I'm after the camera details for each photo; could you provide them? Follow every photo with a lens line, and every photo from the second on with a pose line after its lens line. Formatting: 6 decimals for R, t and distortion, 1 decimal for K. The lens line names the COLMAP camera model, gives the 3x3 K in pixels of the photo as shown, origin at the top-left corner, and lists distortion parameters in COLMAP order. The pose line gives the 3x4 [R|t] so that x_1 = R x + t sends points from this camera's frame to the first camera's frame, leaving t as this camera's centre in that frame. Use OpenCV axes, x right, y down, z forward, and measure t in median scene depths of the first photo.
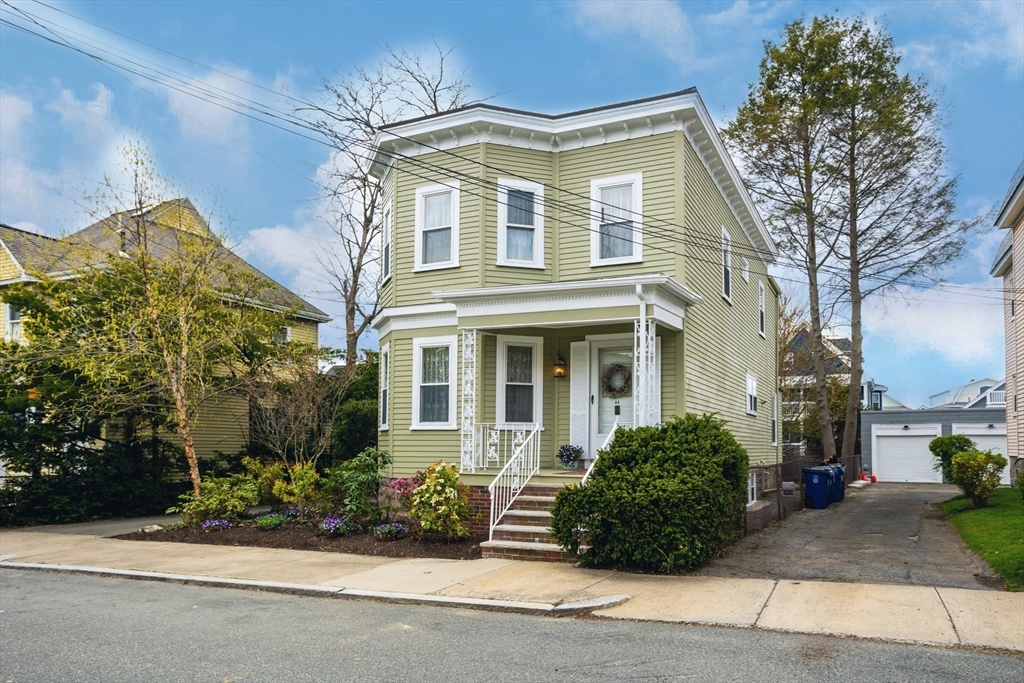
lens RADIAL K [[725.1, 0, 516.6], [0, 725.1, 421.9], [0, 0, 1]] dist [-0.004957, -0.001976]
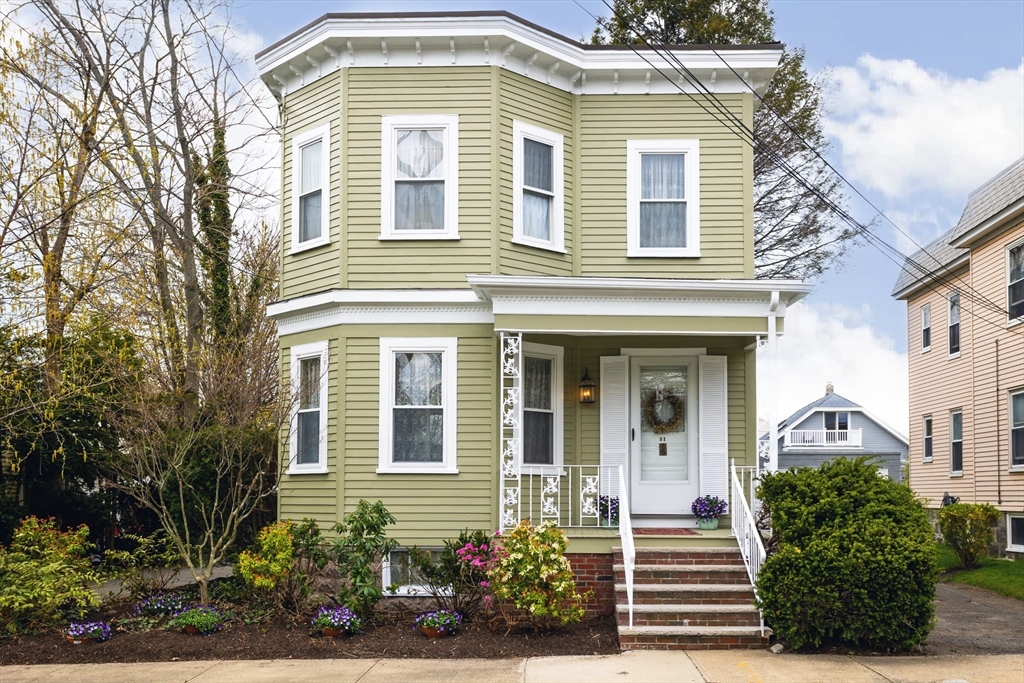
lens RADIAL K [[1047.0, 0, 509.7], [0, 1047.0, 458.9], [0, 0, 1]] dist [0.023297, 0.012778]
pose [[0.915040, 0.011939, 0.403185, -0.440376], [-0.011494, 0.999928, -0.003525, -0.000522], [-0.403198, -0.001408, 0.915112, 0.060151]]
